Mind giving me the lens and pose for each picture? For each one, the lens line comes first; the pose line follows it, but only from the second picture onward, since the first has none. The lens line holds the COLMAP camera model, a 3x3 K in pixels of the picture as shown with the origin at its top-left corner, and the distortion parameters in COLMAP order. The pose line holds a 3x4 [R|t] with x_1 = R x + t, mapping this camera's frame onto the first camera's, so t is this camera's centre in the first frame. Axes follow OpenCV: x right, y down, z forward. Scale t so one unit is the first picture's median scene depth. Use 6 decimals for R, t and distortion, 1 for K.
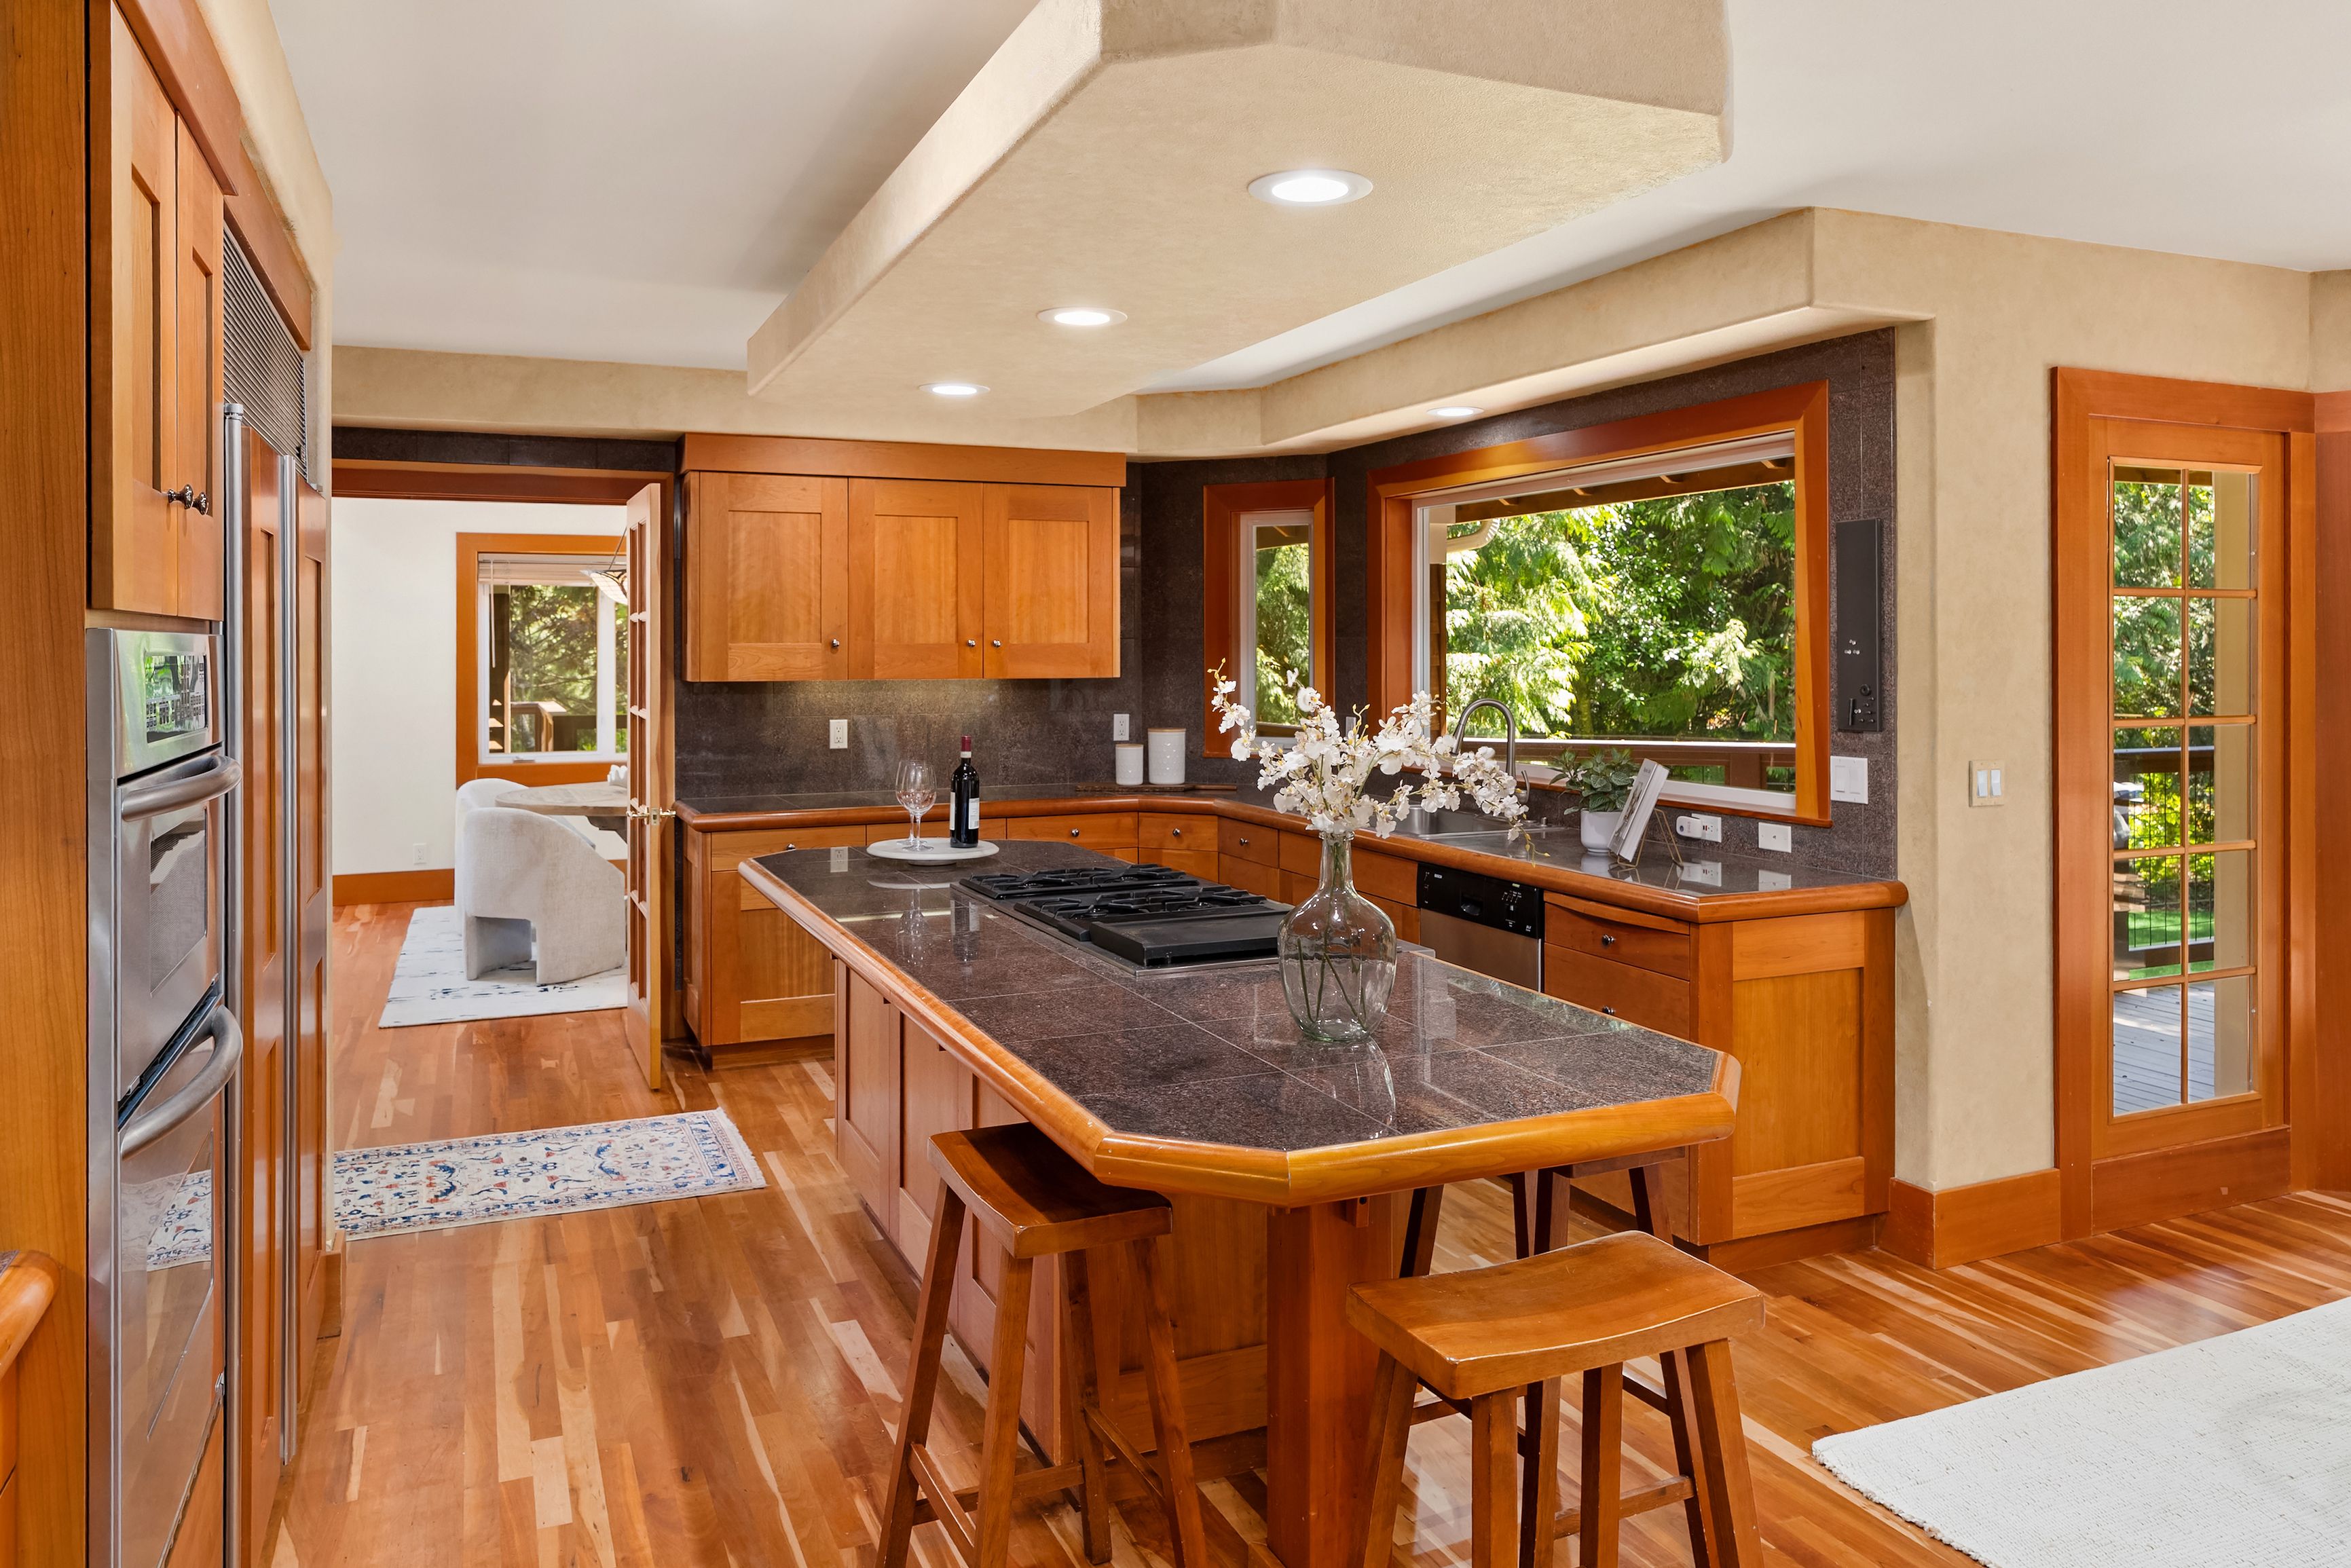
lens RADIAL K [[1599.6, 0, 1164.6], [0, 1599.6, 648.3], [0, 0, 1]] dist [-0.002241, 0.001347]
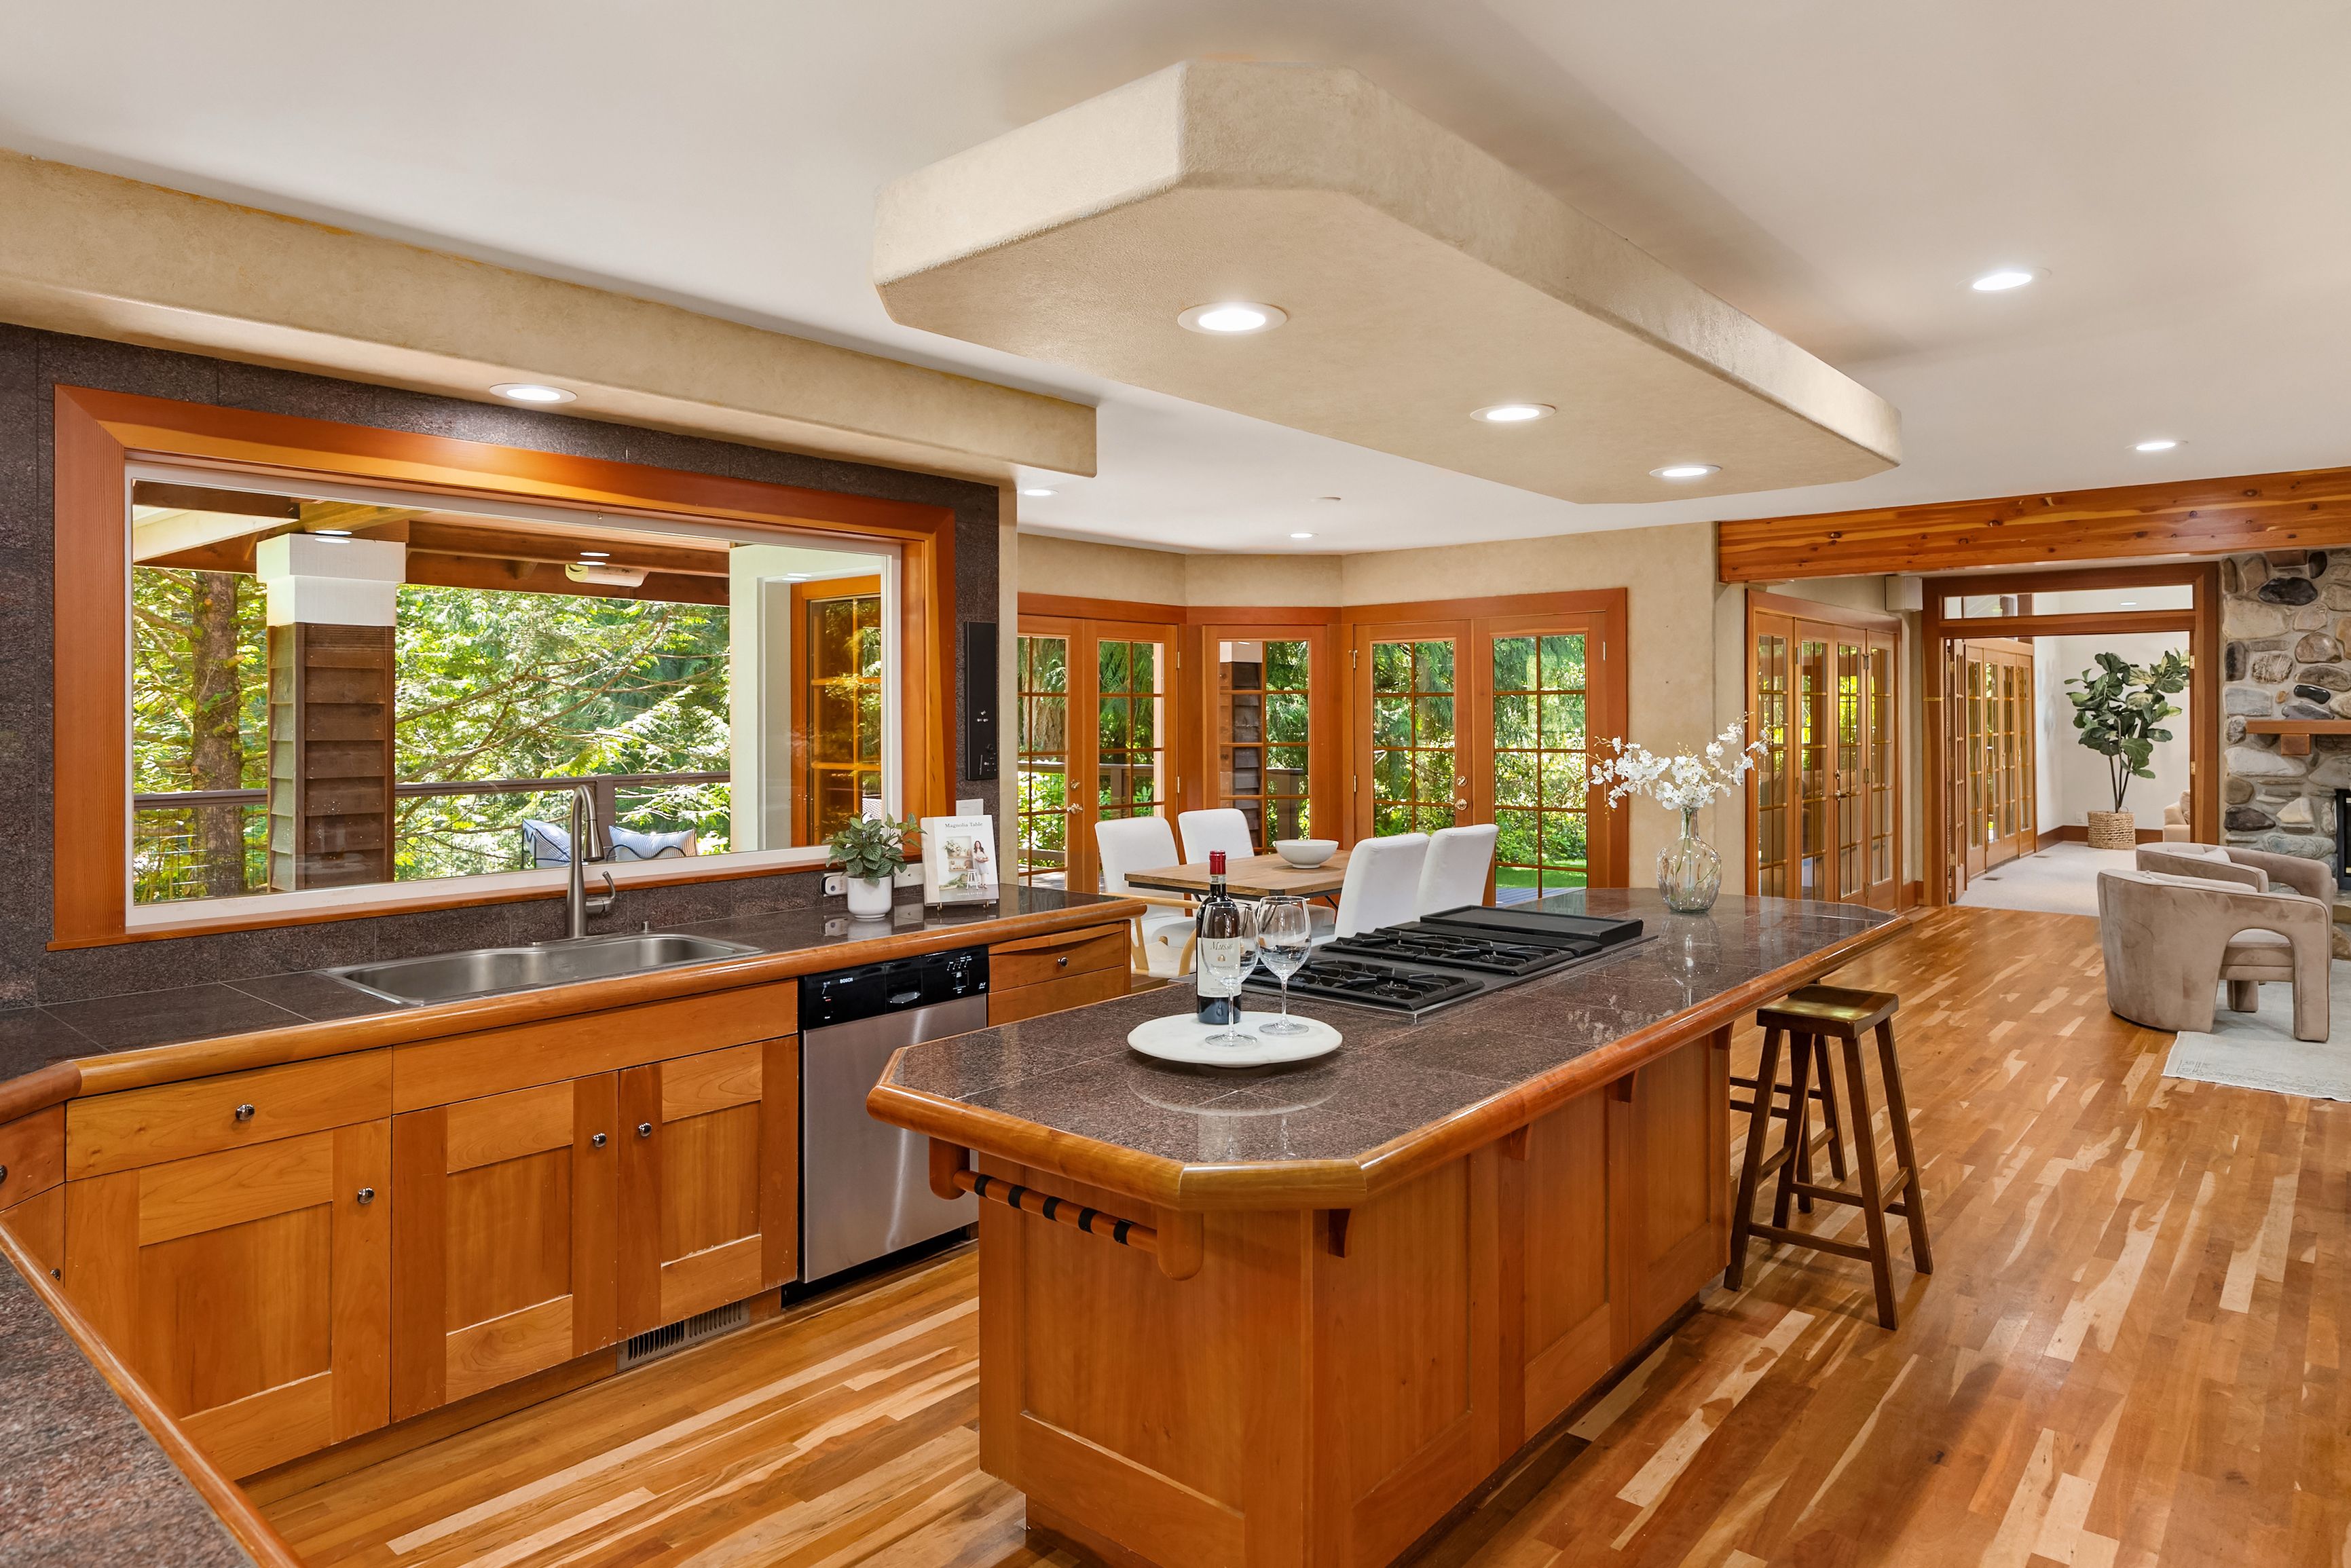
lens RADIAL K [[1335.3, 0, 1182.1], [0, 1335.3, 720.8], [0, 0, 1]] dist [-0.001354, 0.001430]
pose [[-0.423166, 0.002075, 0.906050, -0.477755], [0.006764, 0.999977, 0.000869, 0.002525], [-0.906027, 0.006497, -0.423171, 0.970890]]
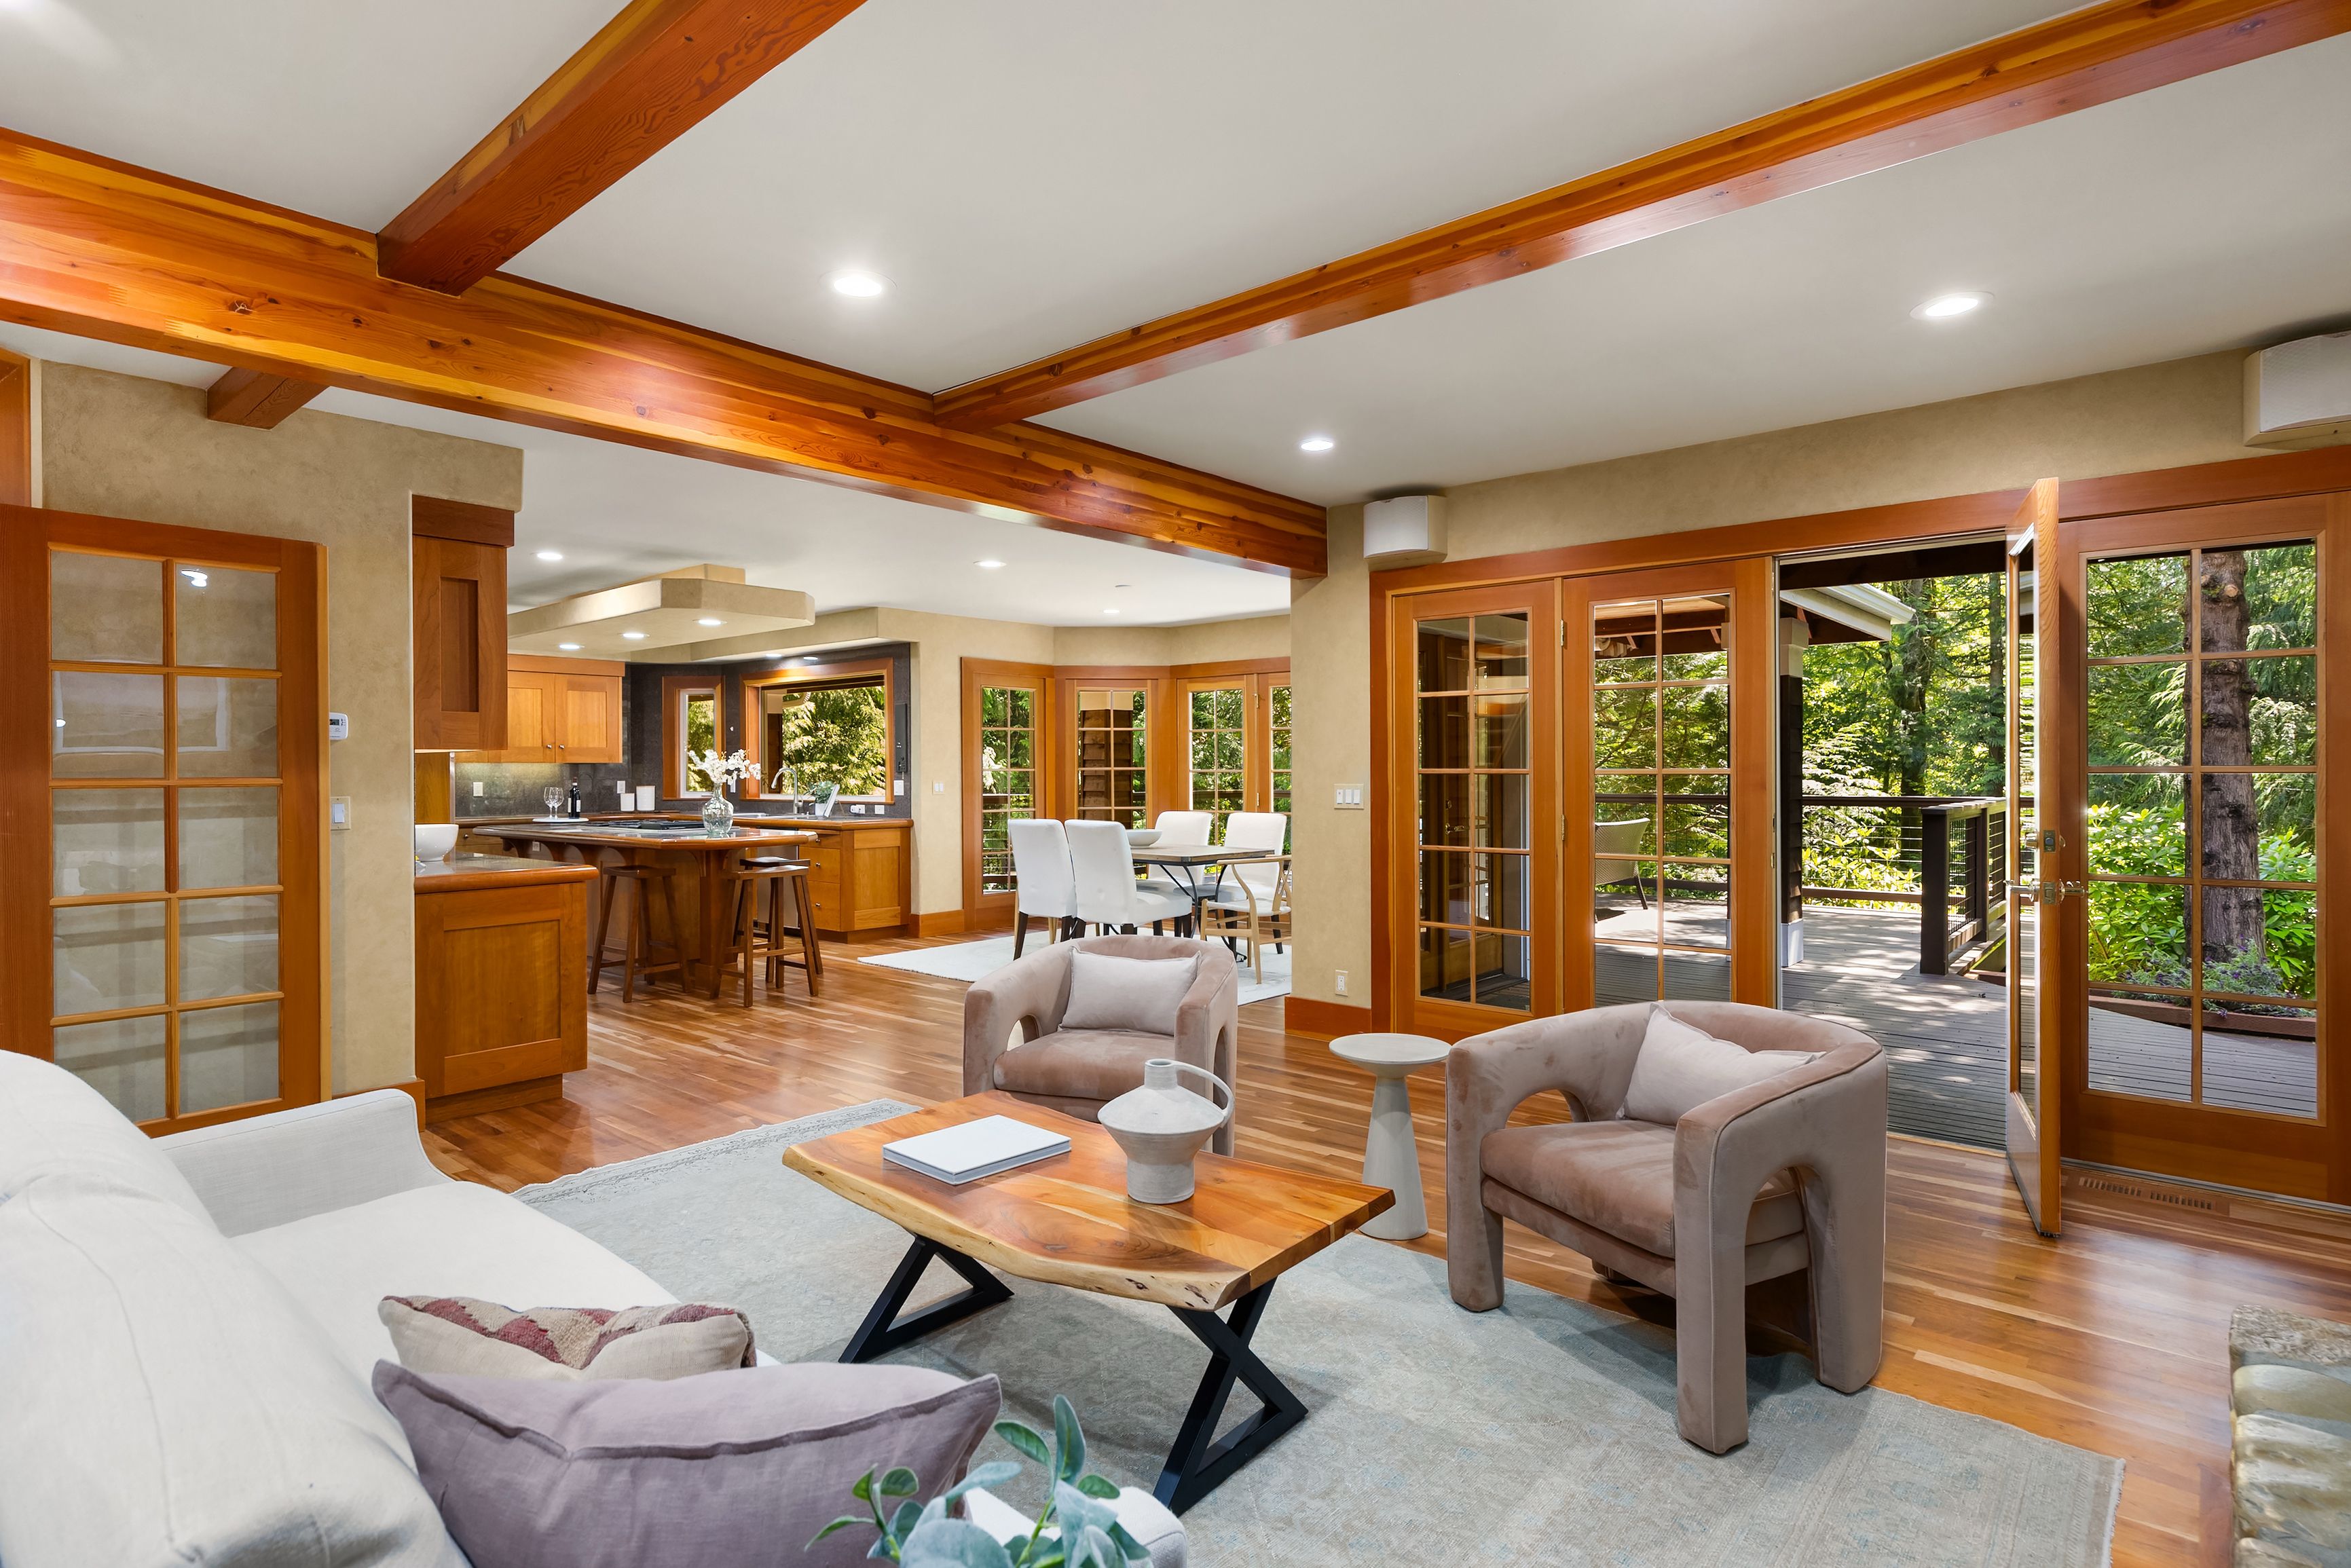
lens RADIAL K [[1186.0, 0, 1164.0], [0, 1186.0, 776.1], [0, 0, 1]] dist [0.003075, -0.000387]
pose [[0.901105, -0.003923, 0.433582, -0.075688], [0.003354, 0.999992, 0.002078, 0.041448], [-0.433587, -0.000418, 0.901111, -0.945105]]
